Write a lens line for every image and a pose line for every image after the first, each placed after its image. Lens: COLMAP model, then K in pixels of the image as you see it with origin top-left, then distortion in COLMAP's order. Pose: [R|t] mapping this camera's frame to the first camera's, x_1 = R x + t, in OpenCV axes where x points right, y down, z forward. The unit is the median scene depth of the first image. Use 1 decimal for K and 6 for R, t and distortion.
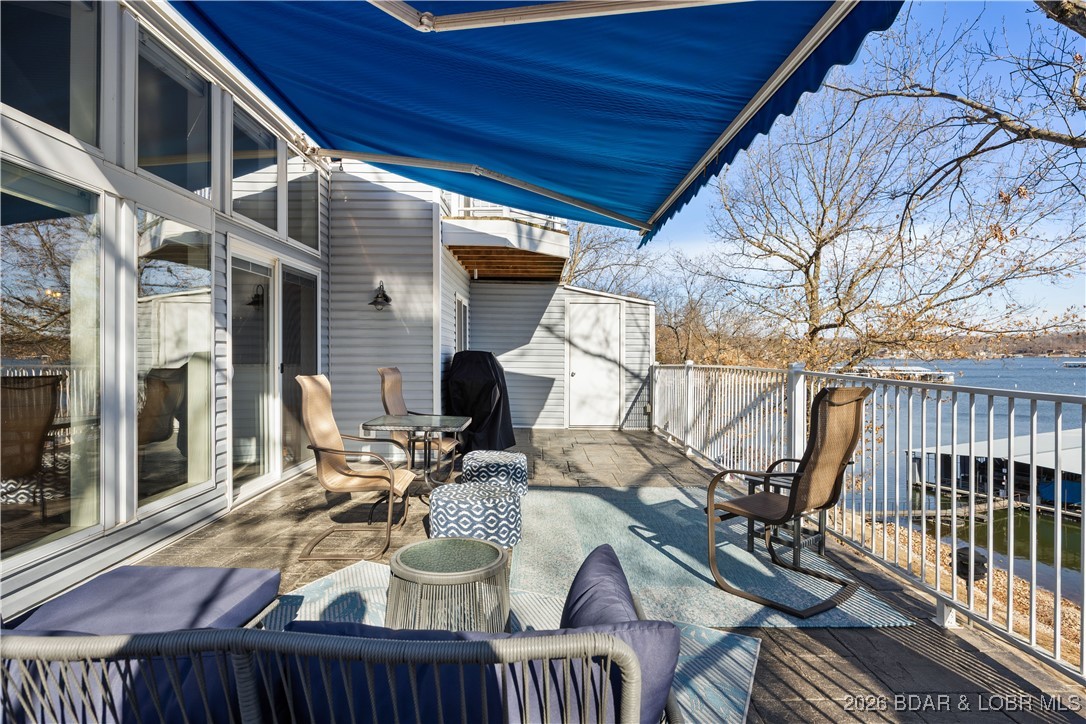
lens RADIAL K [[573.4, 0, 543.4], [0, 573.4, 361.9], [0, 0, 1]] dist [-0.000285, 0.002582]
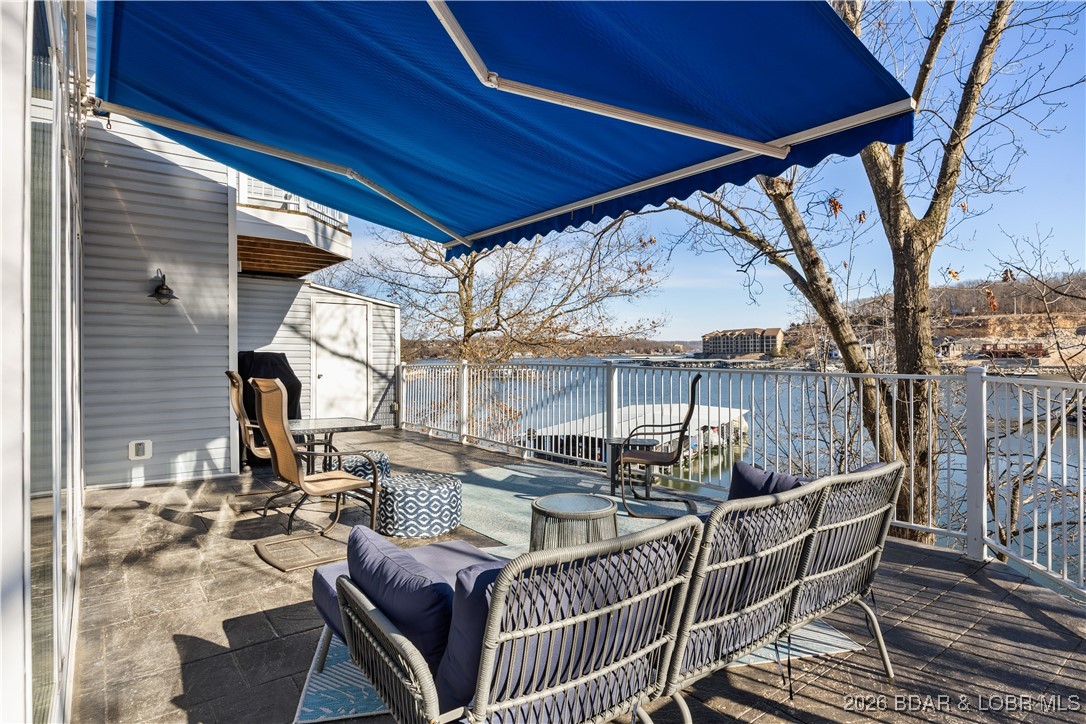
lens RADIAL K [[573.4, 0, 552.2], [0, 573.4, 362.9], [0, 0, 1]] dist [-0.000285, 0.002582]
pose [[0.807222, -0.013936, 0.590083, -0.285328], [0.013351, 0.999897, 0.005351, -0.000723], [-0.590096, 0.003558, 0.807325, -0.015794]]
